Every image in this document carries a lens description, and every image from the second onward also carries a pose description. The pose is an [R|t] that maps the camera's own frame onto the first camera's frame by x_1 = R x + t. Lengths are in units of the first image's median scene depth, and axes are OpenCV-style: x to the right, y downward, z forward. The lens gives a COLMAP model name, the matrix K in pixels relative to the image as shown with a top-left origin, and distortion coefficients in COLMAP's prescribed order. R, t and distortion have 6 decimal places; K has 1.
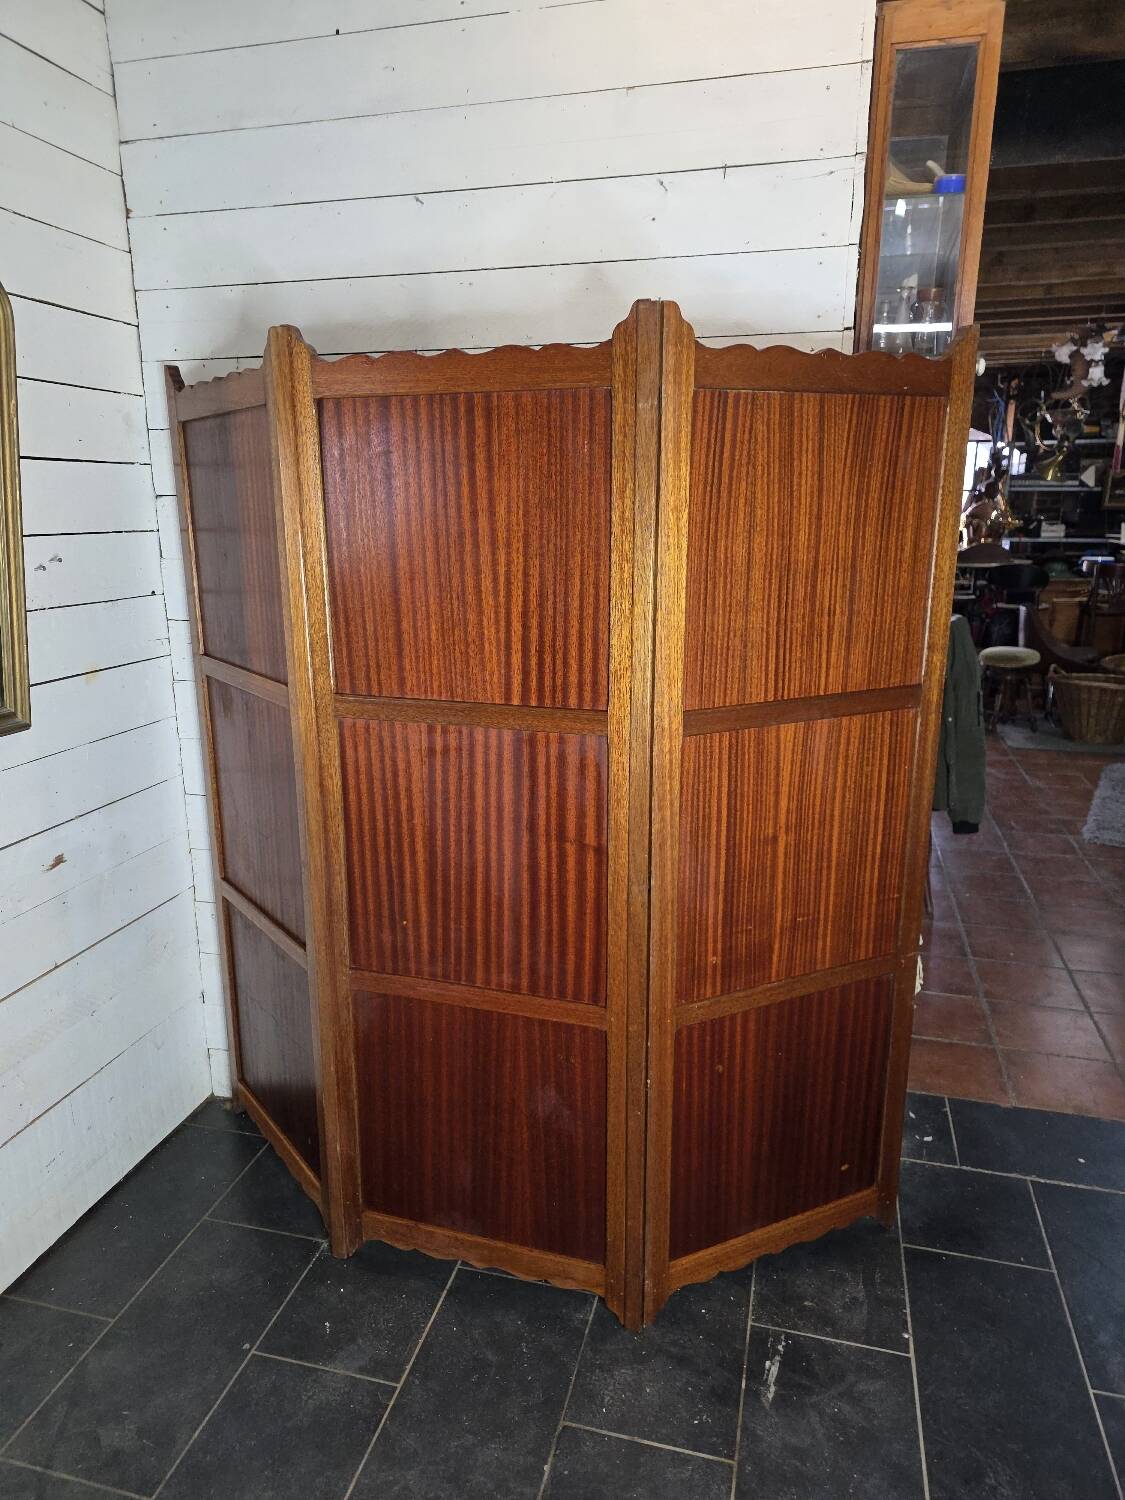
lens RADIAL K [[991.9, 0, 539.9], [0, 991.9, 762.9], [0, 0, 1]] dist [0.052845, -0.026756]
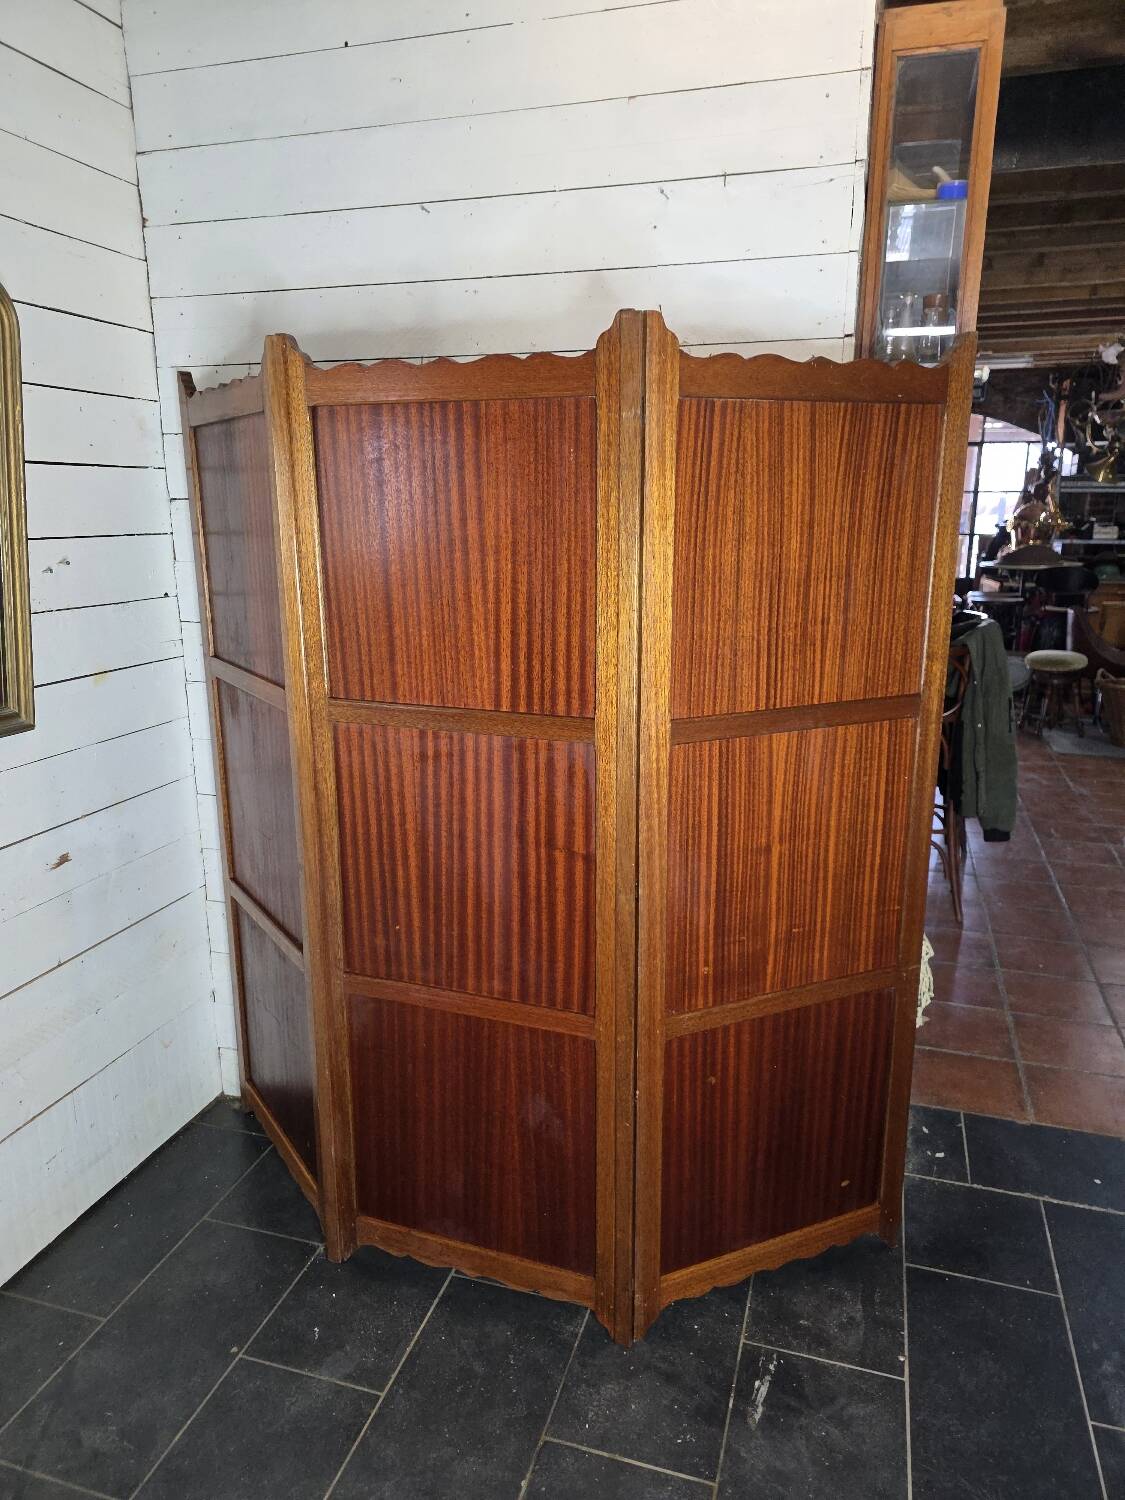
lens RADIAL K [[994.7, 0, 562.5], [0, 994.7, 750.0], [0, 0, 1]] dist [0.049928, -0.021585]
pose [[0.999439, 0.011030, -0.031629, 0.061145], [-0.011371, 0.999879, -0.010633, -0.008964], [0.031507, 0.010987, 0.999443, 0.001551]]
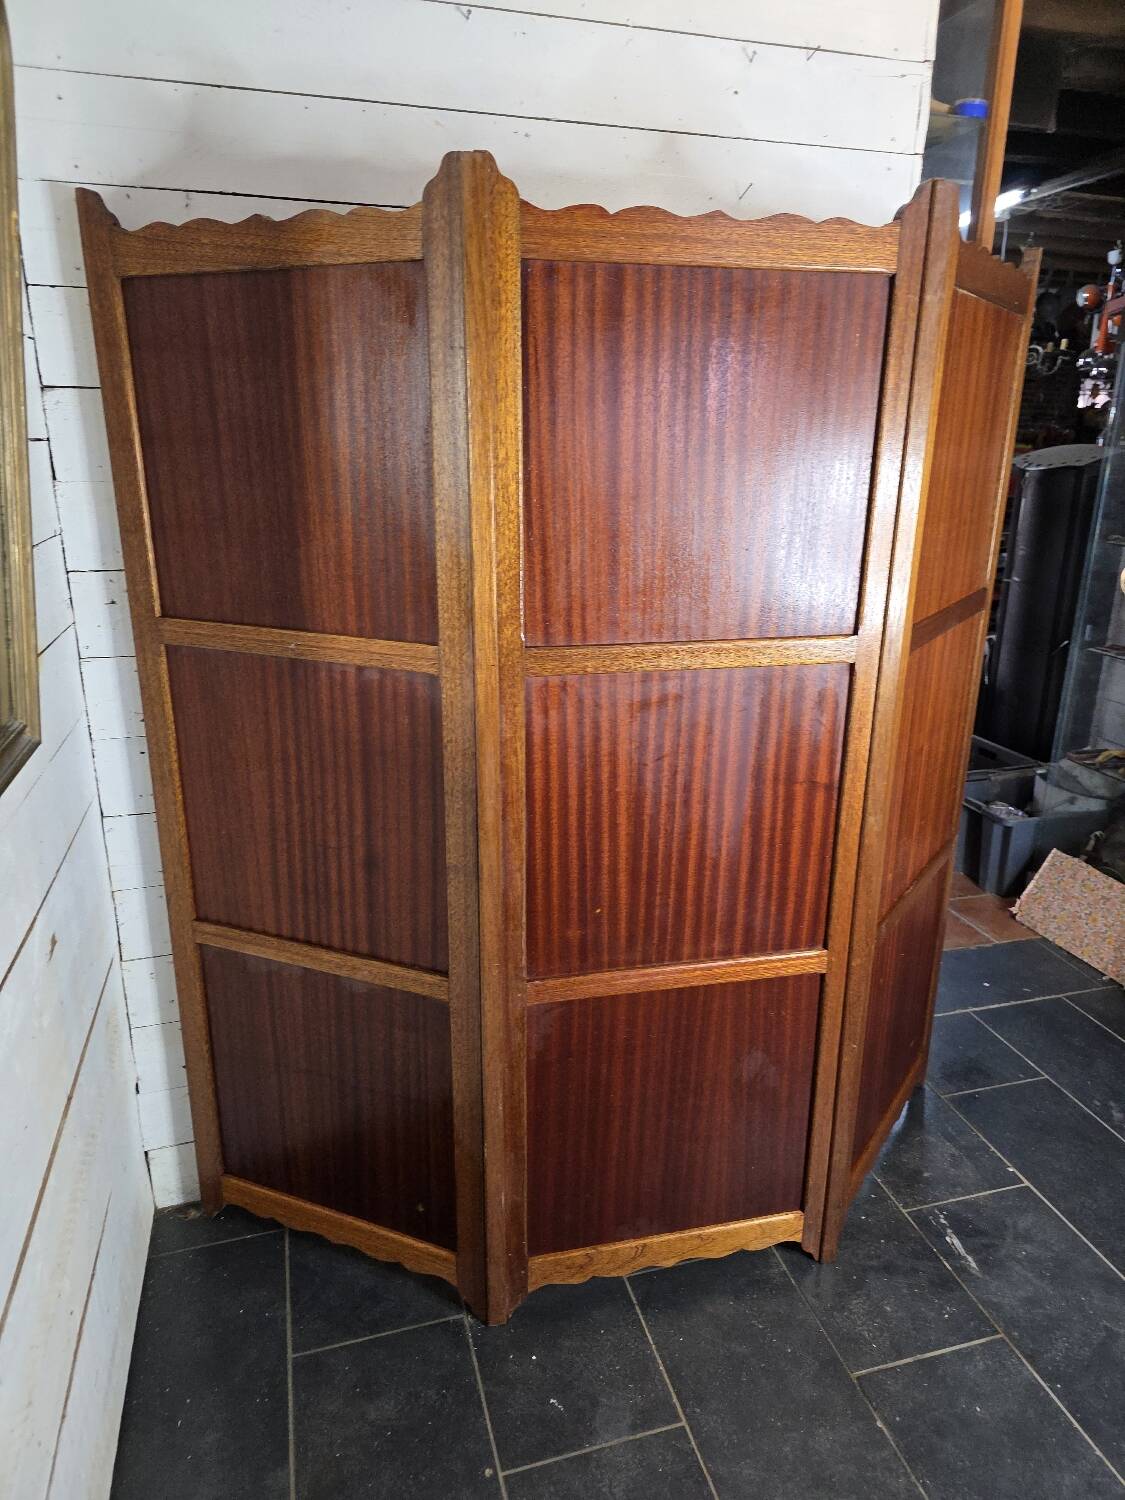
lens RADIAL K [[1003.4, 0, 562.5], [0, 1003.4, 750.0], [0, 0, 1]] dist [0.053565, -0.033506]
pose [[0.855364, -0.143954, 0.497624, -0.585599], [0.117800, 0.989499, 0.083760, -0.051615], [-0.504456, -0.013025, 0.863339, 0.289058]]
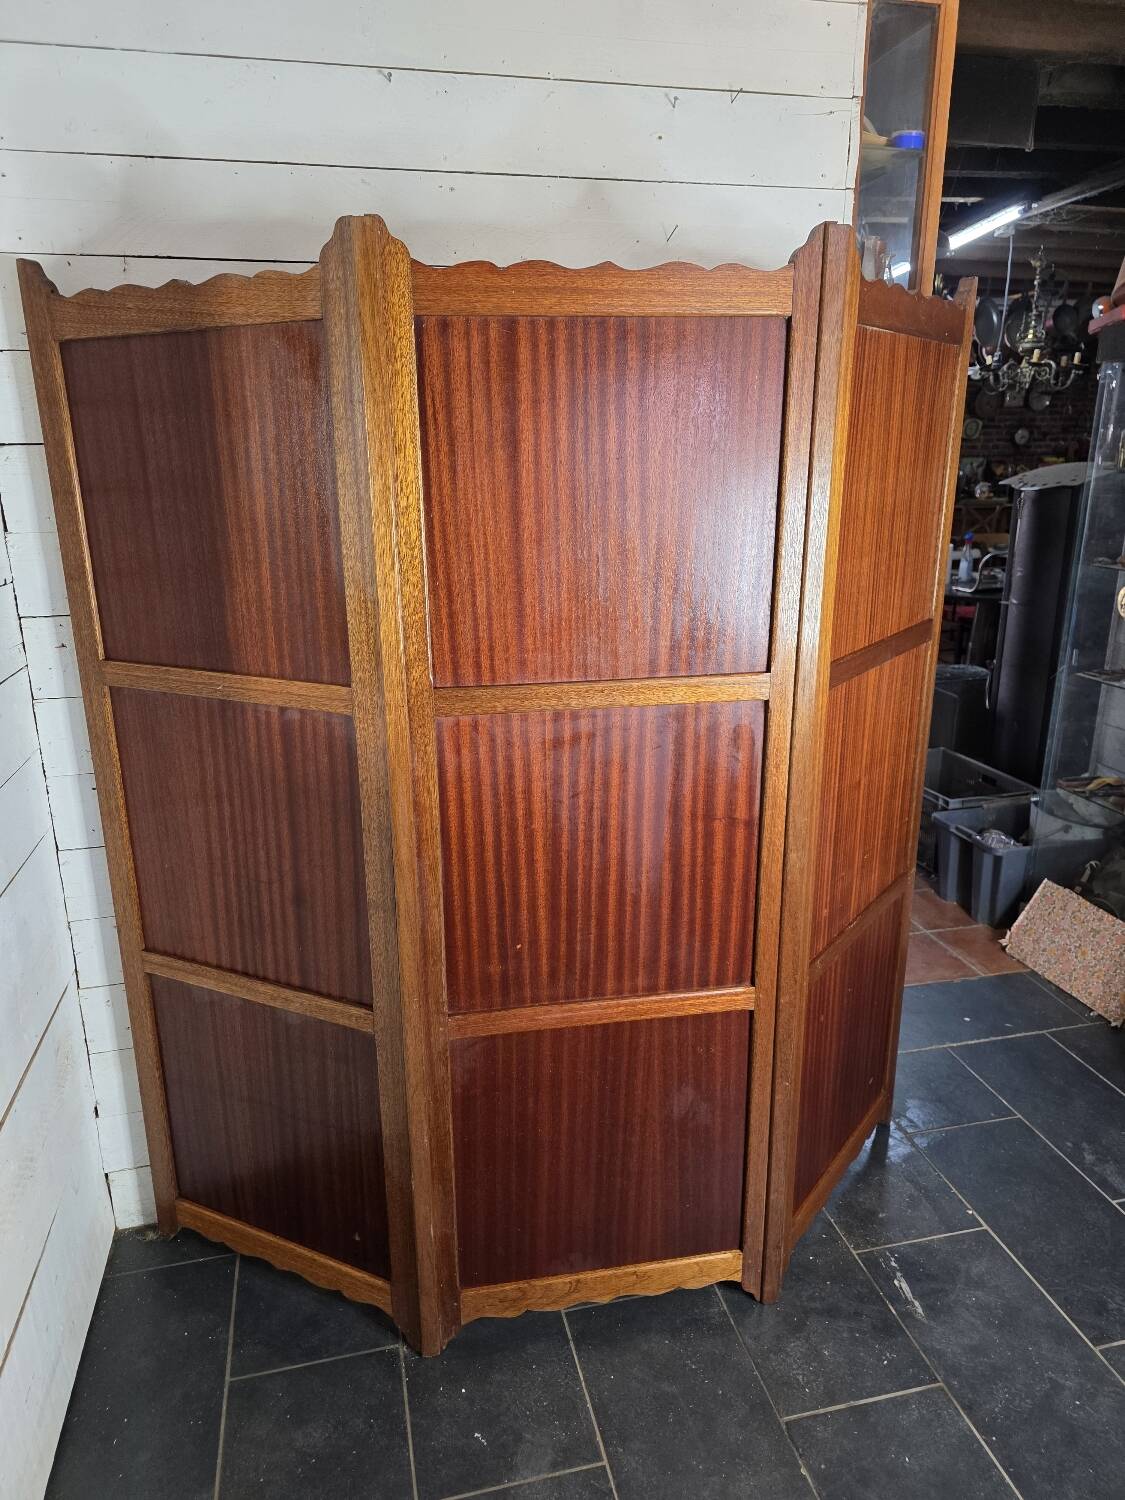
lens RADIAL K [[1003.6, 0, 528.1], [0, 1003.6, 755.2], [0, 0, 1]] dist [0.052220, -0.033414]
pose [[0.885930, -0.140177, 0.442129, -0.503285], [0.126575, 0.990123, 0.060290, -0.054782], [-0.446214, 0.002550, 0.894923, 0.230405]]
